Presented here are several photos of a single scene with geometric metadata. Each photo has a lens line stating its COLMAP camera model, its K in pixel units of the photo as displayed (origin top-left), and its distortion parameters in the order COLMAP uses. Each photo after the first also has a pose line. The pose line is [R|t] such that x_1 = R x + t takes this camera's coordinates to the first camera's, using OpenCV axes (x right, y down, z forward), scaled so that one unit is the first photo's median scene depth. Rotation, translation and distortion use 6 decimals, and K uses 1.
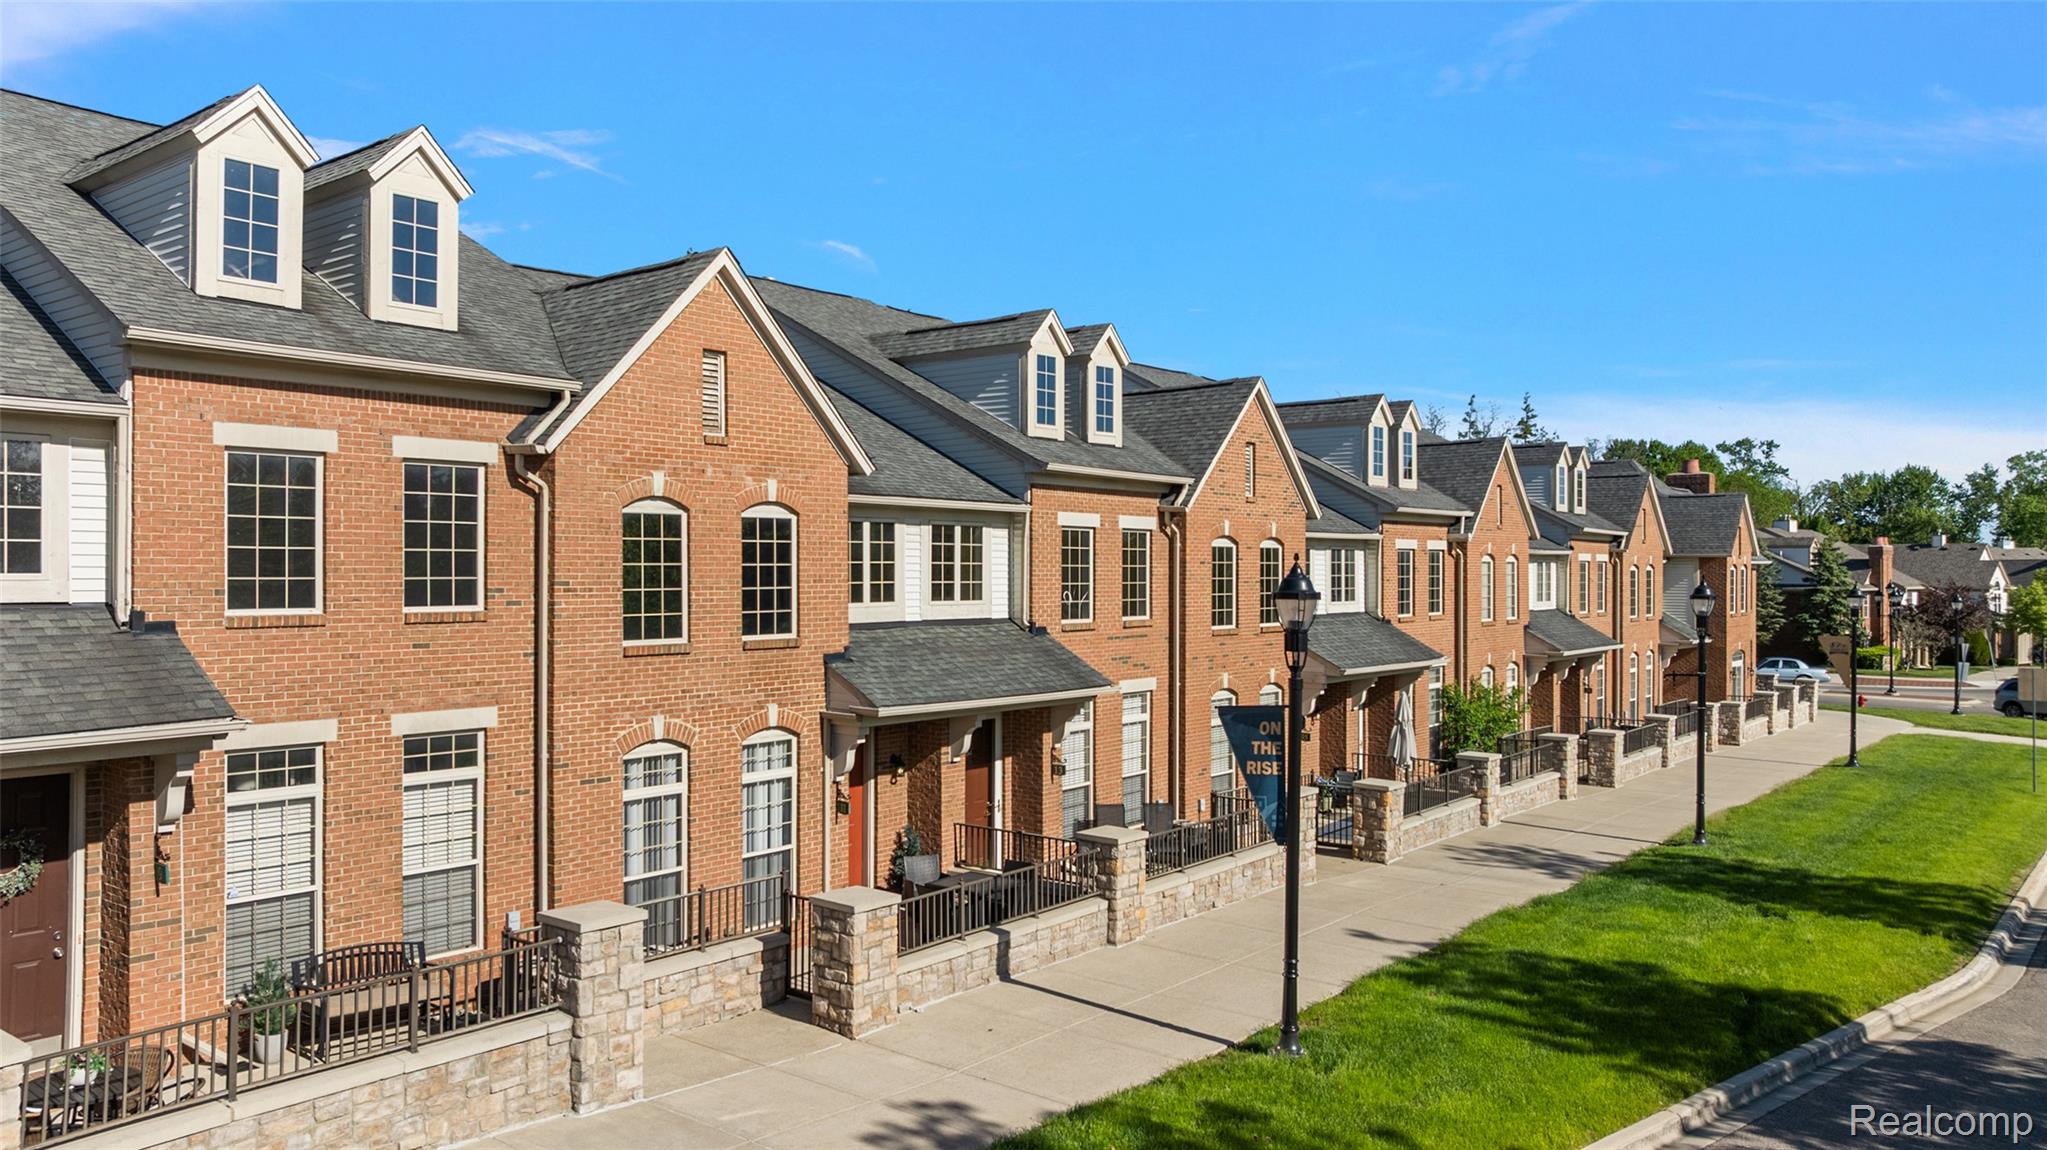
lens RADIAL K [[1432.1, 0, 1023.5], [0, 1432.1, 575.0], [0, 0, 1]] dist [-0.021611, 0.001253]
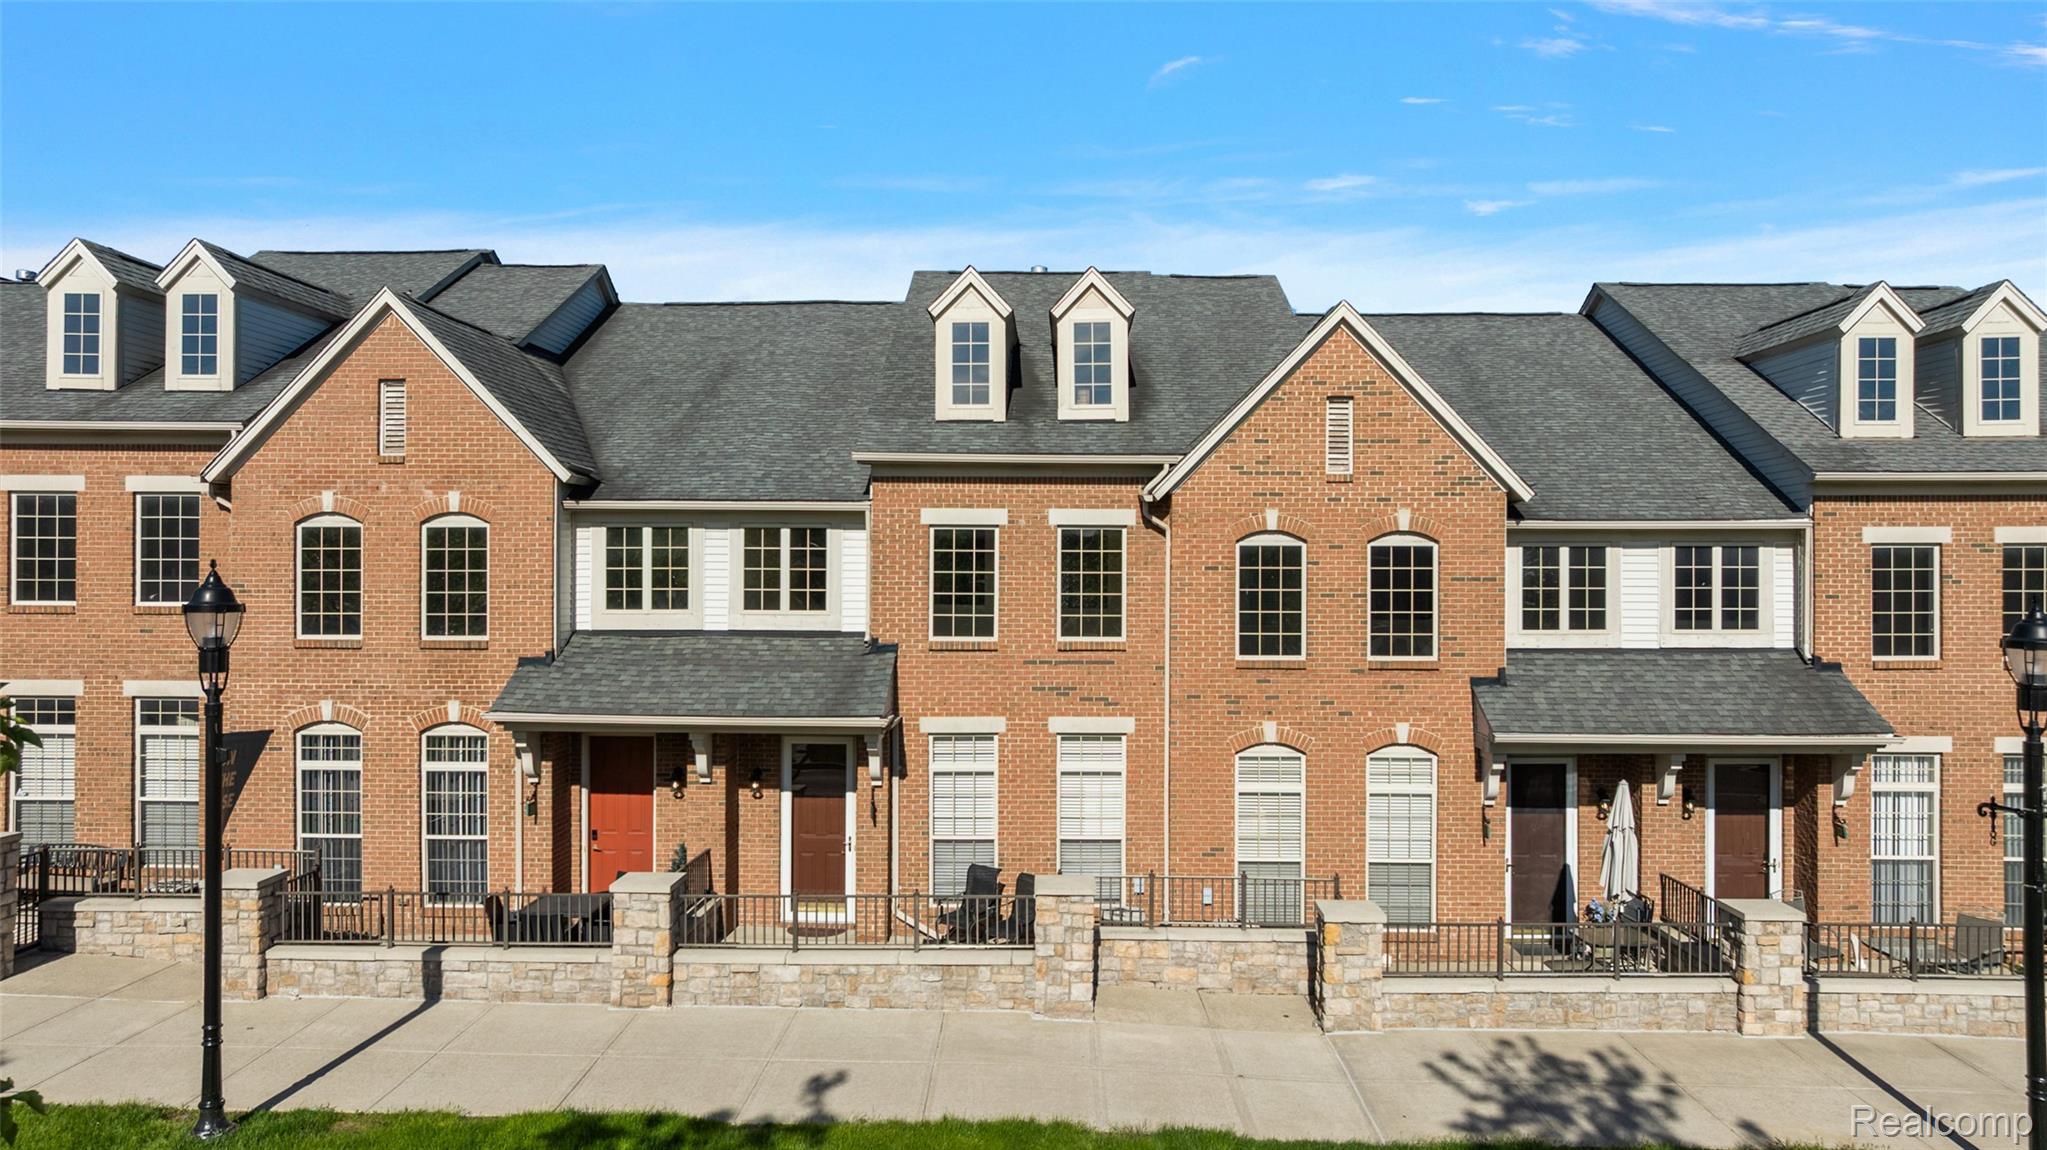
lens RADIAL K [[1432.1, 0, 1023.5], [0, 1432.1, 575.0], [0, 0, 1]] dist [-0.021611, 0.001253]
pose [[0.613279, -0.004738, -0.789852, 0.929517], [-0.005852, 0.999927, -0.010542, 0.005011], [0.789845, 0.011088, 0.613207, 0.678757]]
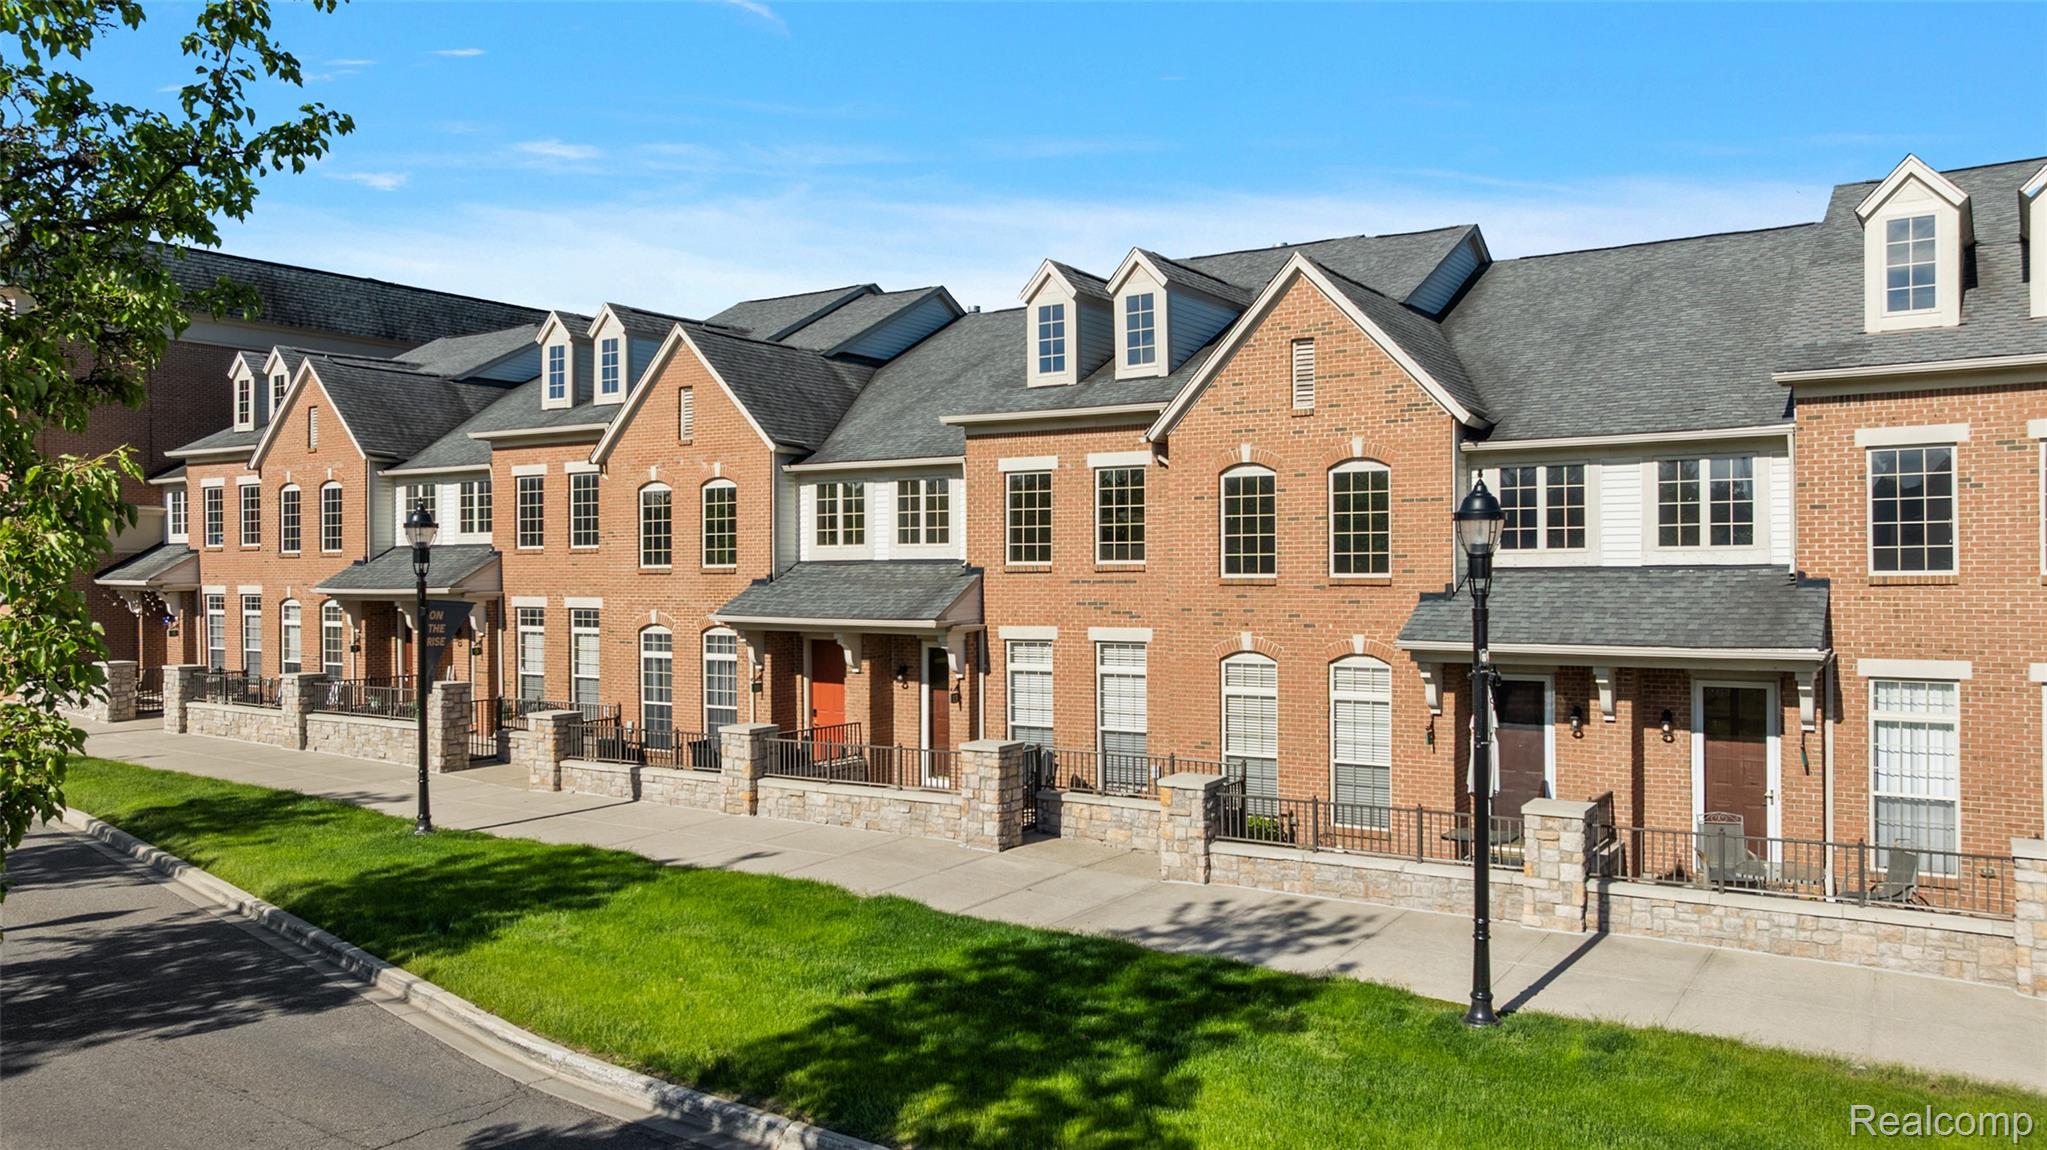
lens RADIAL K [[1454.5, 0, 1031.5], [0, 1454.5, 576.7], [0, 0, 1]] dist [-0.022111, 0.000399]
pose [[0.108615, -0.005659, -0.994068, 1.392121], [-0.003812, 0.999974, -0.006110, 0.063020], [0.994077, 0.004453, 0.108590, 1.161165]]
